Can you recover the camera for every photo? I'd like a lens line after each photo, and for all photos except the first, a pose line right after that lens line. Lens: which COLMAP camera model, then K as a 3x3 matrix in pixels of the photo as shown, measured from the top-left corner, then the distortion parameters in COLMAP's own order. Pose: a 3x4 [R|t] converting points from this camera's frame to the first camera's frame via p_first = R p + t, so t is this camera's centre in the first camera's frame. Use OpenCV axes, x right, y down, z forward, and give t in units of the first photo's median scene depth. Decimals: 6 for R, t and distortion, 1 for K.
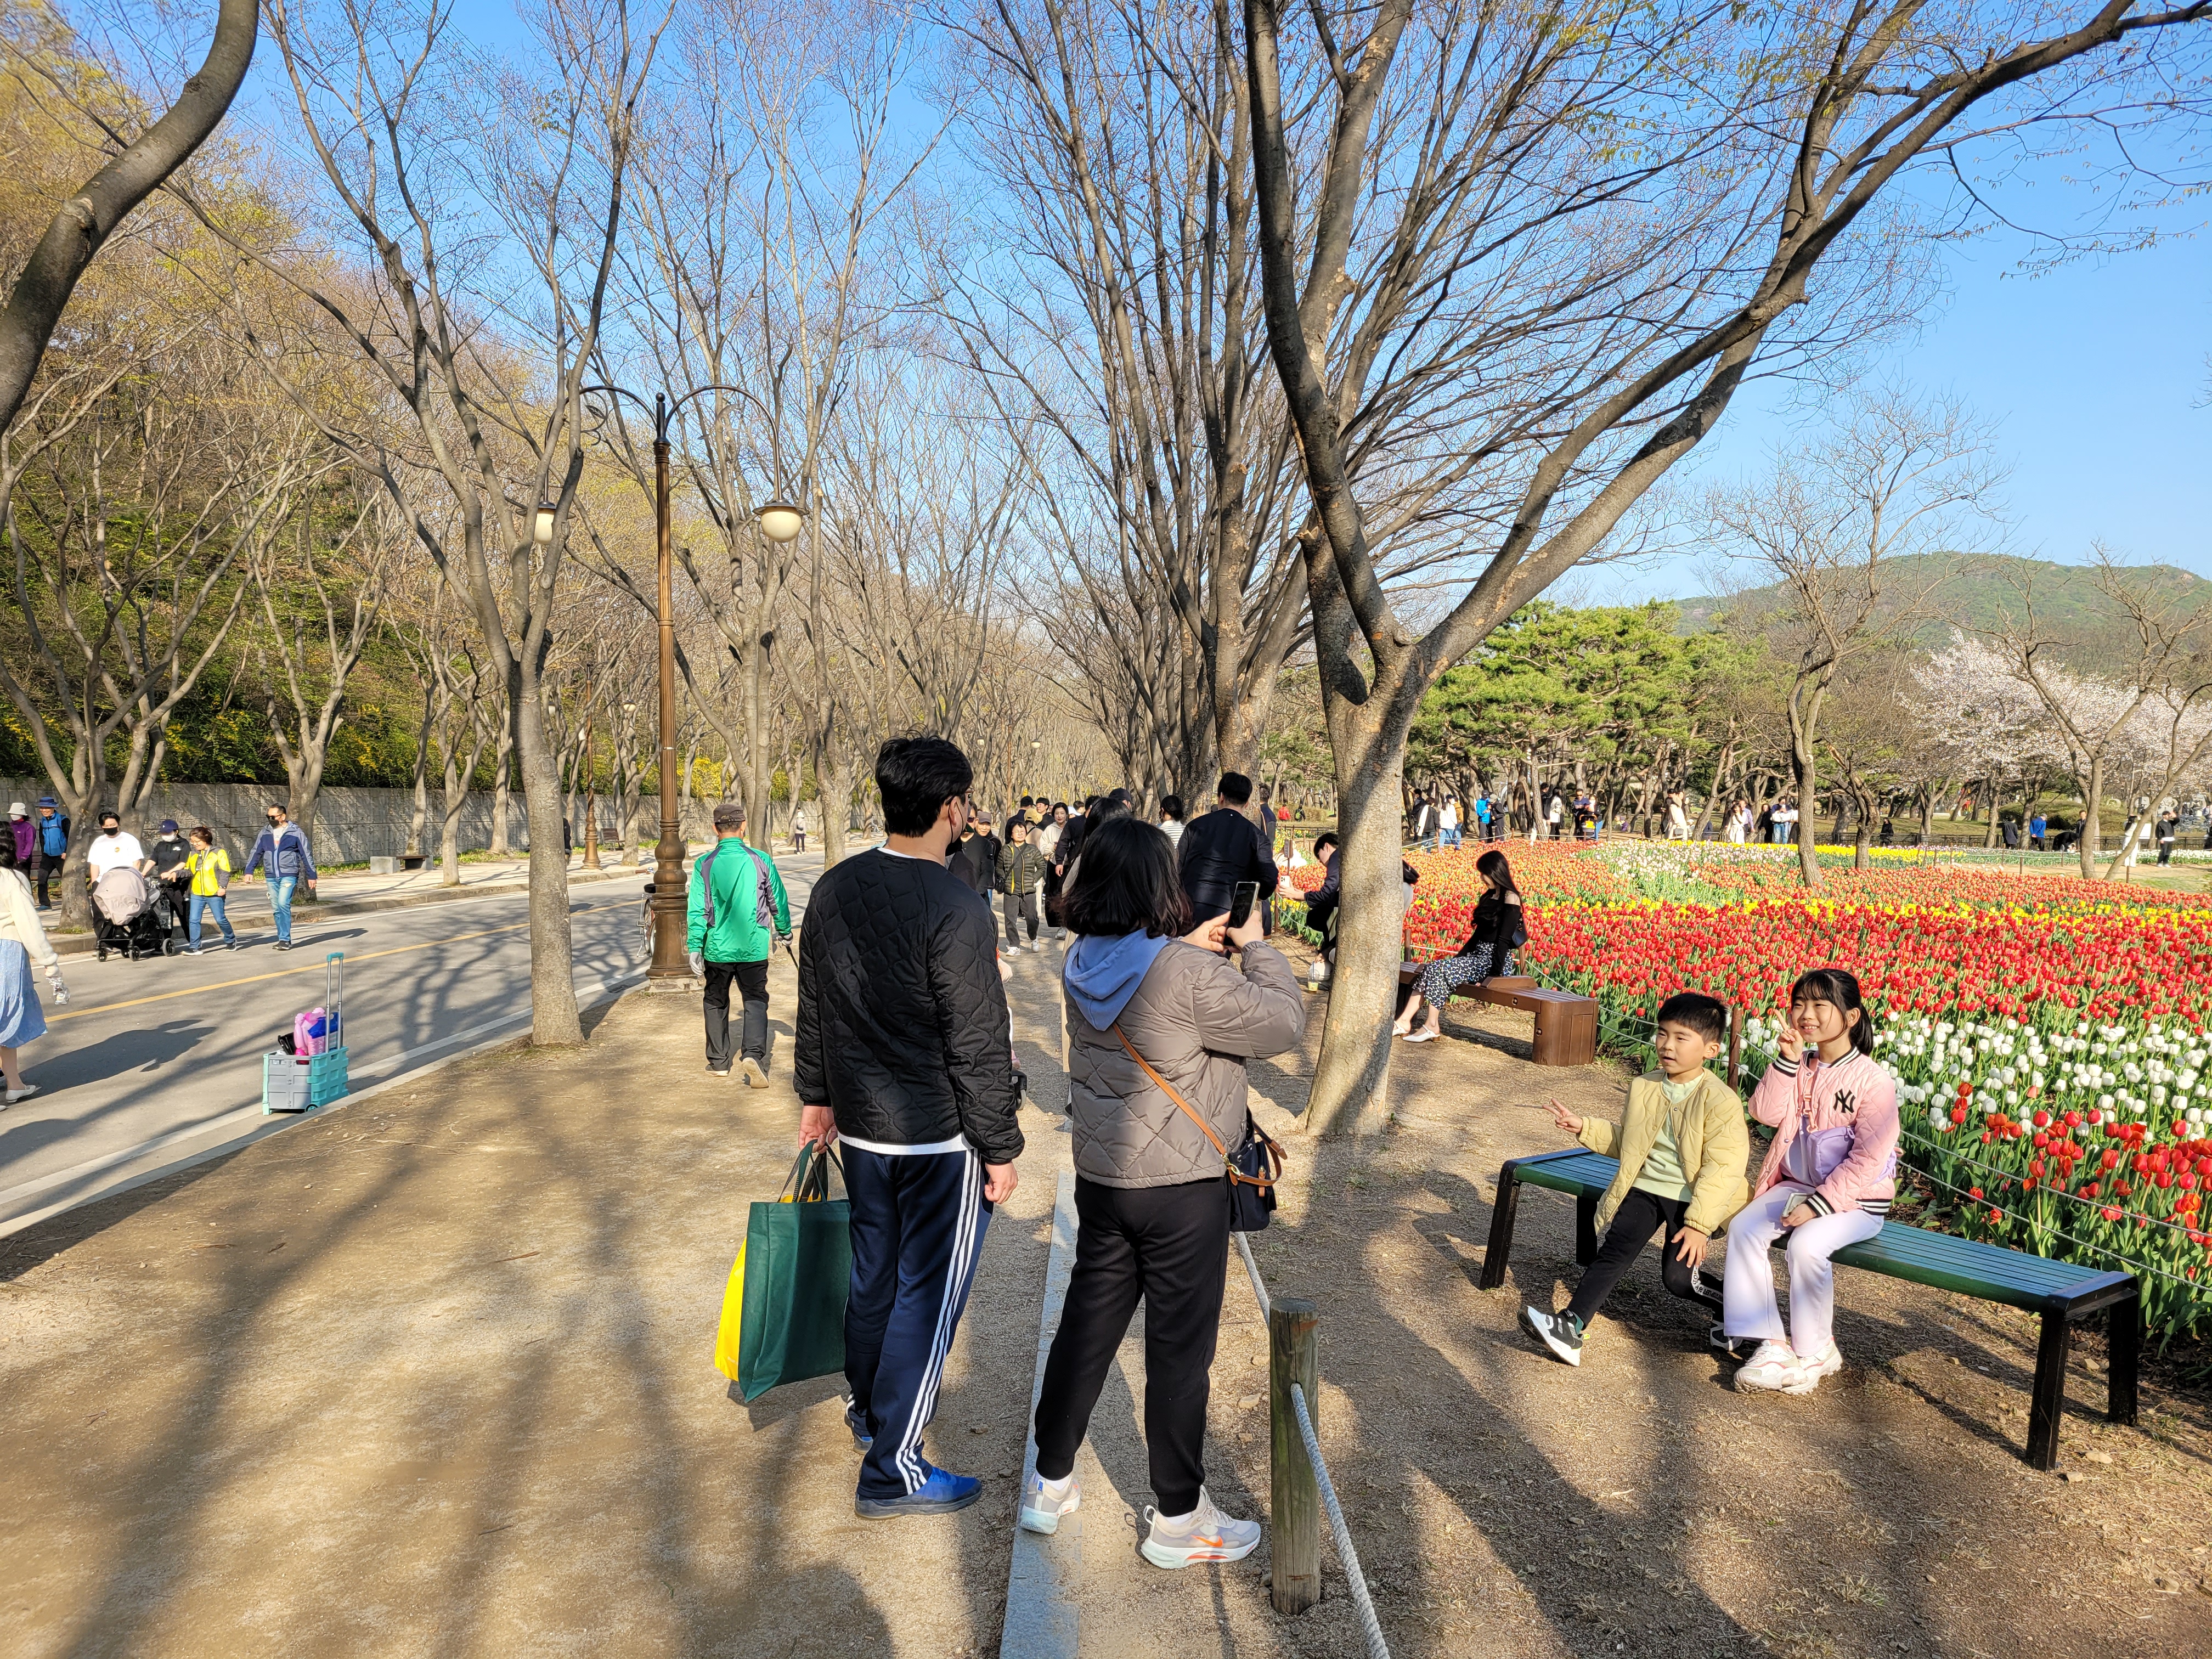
lens RADIAL K [[1681.5, 0, 1104.1], [0, 1681.5, 831.9], [0, 0, 1]] dist [0.067344, -0.053528]
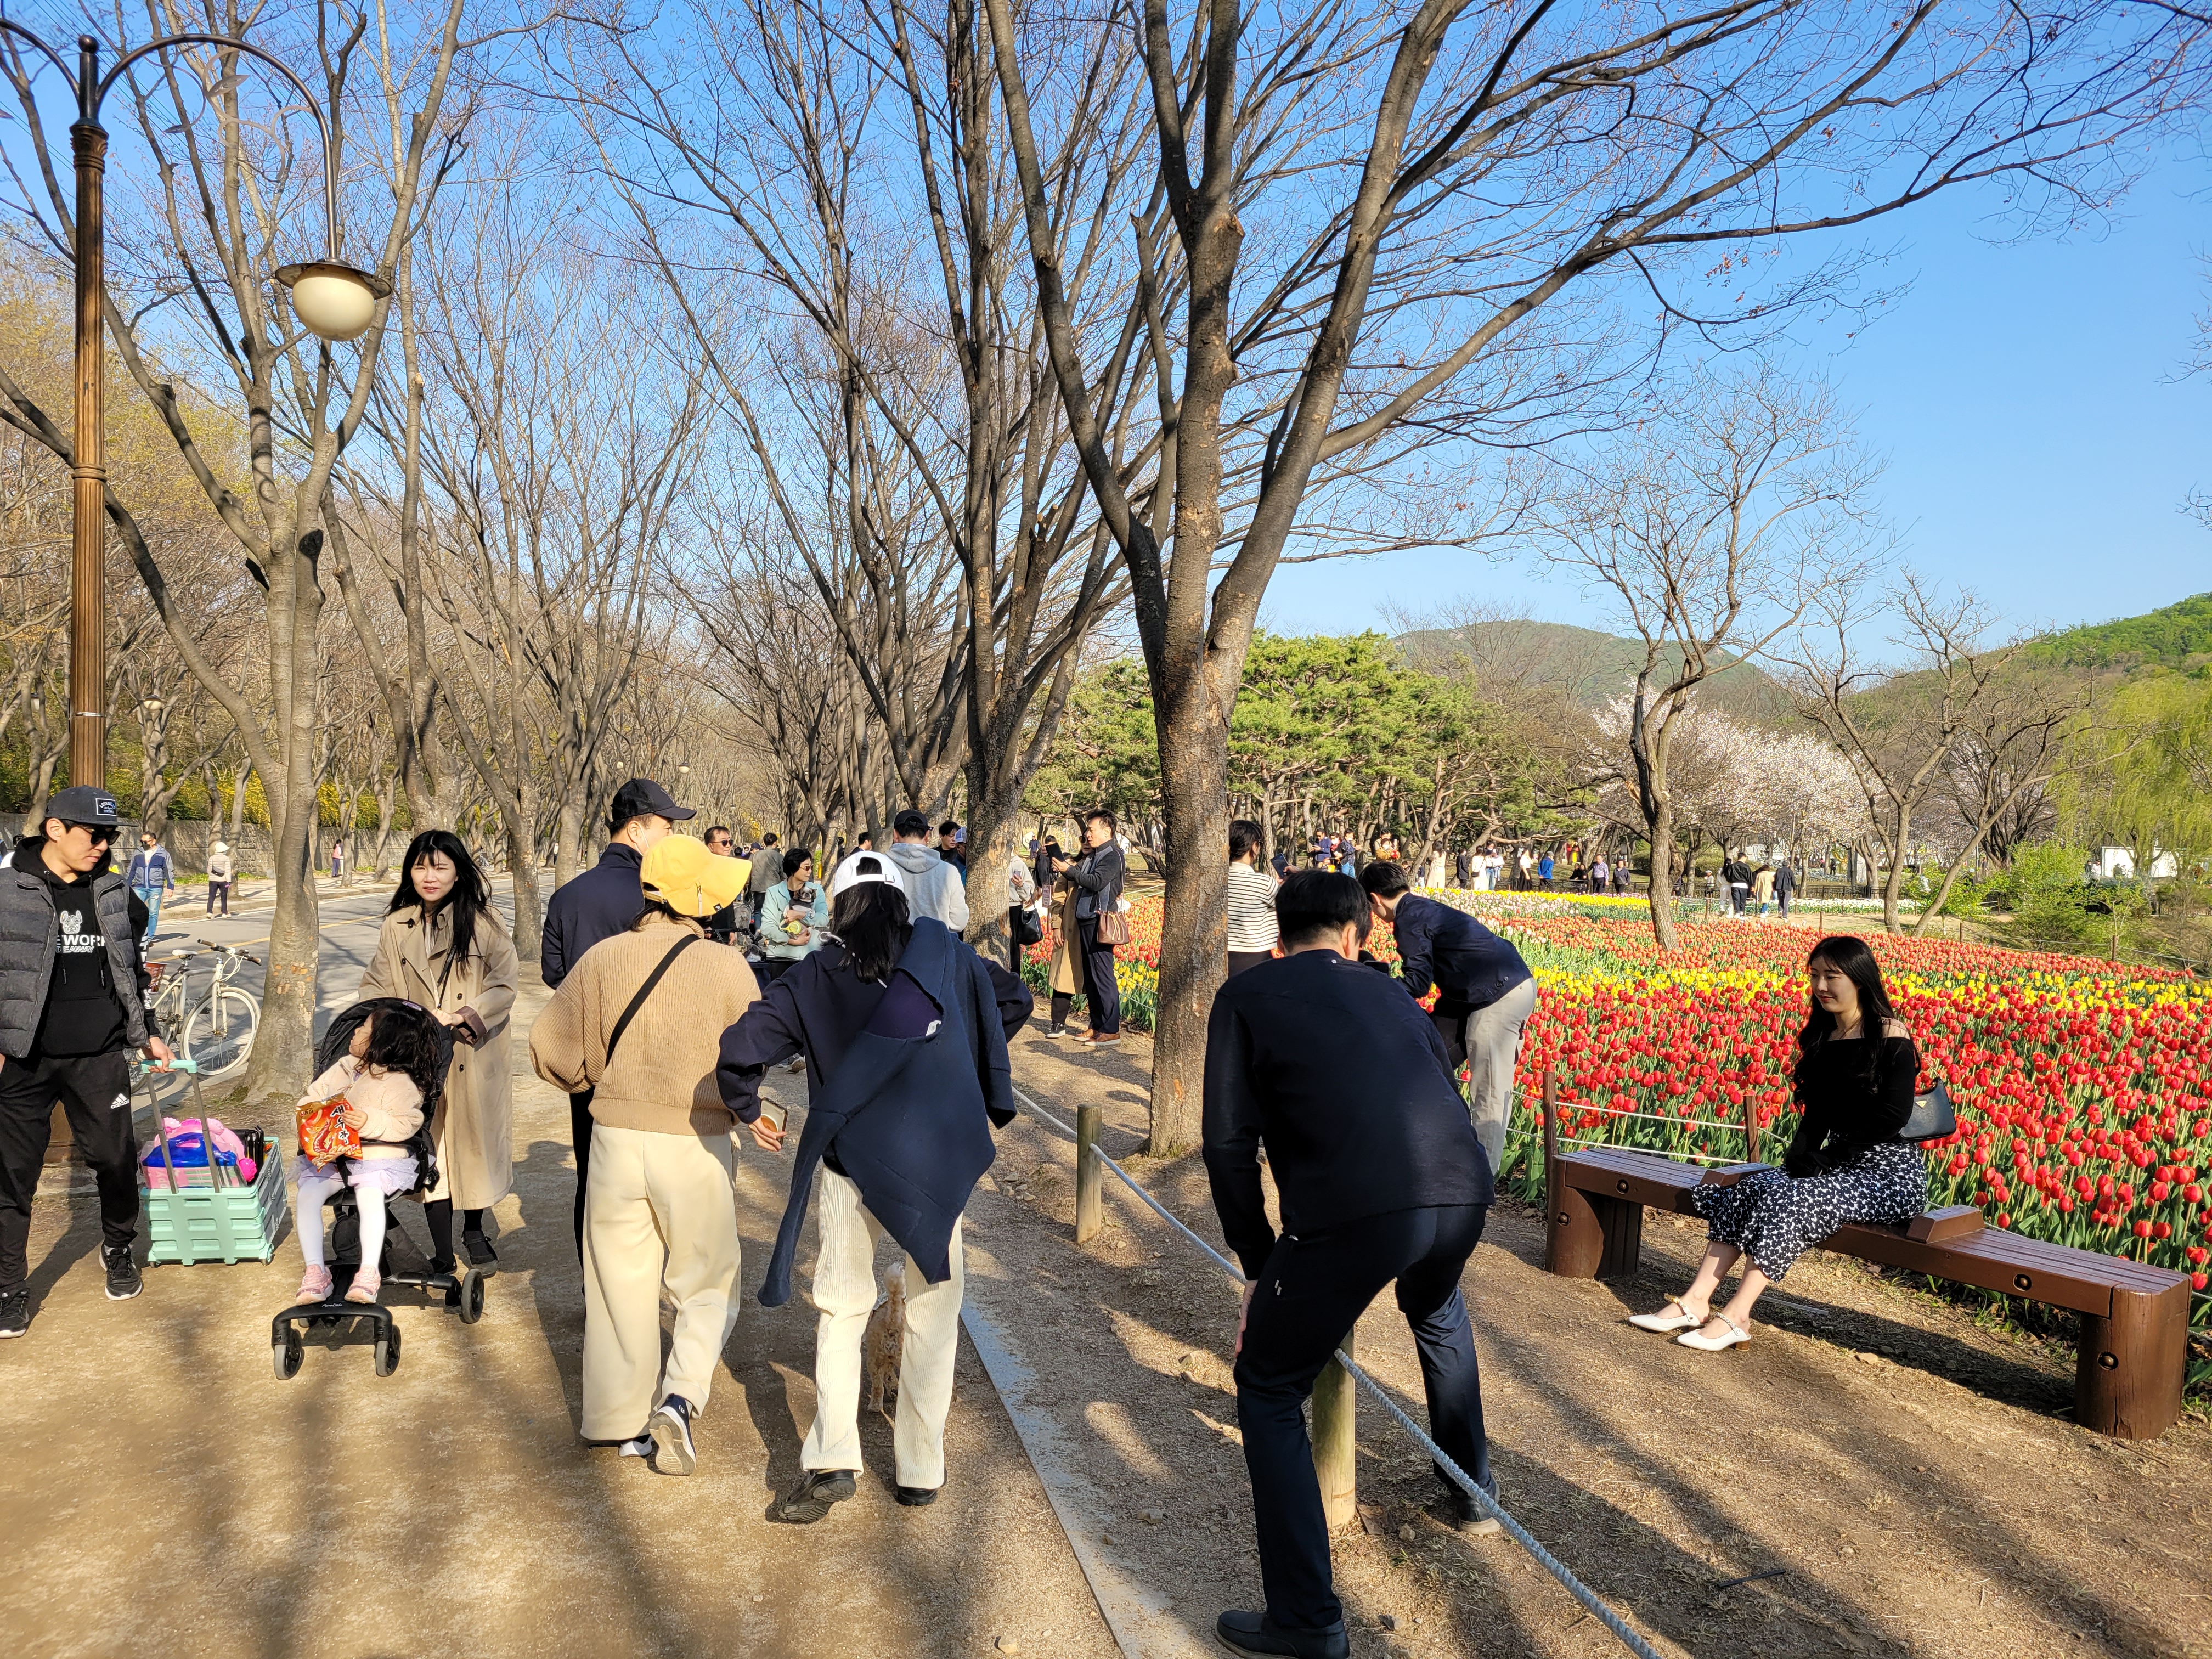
lens RADIAL K [[1681.5, 0, 1111.5], [0, 1681.5, 835.7], [0, 0, 1]] dist [0.067344, -0.053528]
pose [[0.975658, 0.014667, 0.218806, -0.027647], [-0.010280, 0.999723, -0.021175, -0.001882], [-0.219056, 0.018411, 0.975539, 0.174497]]
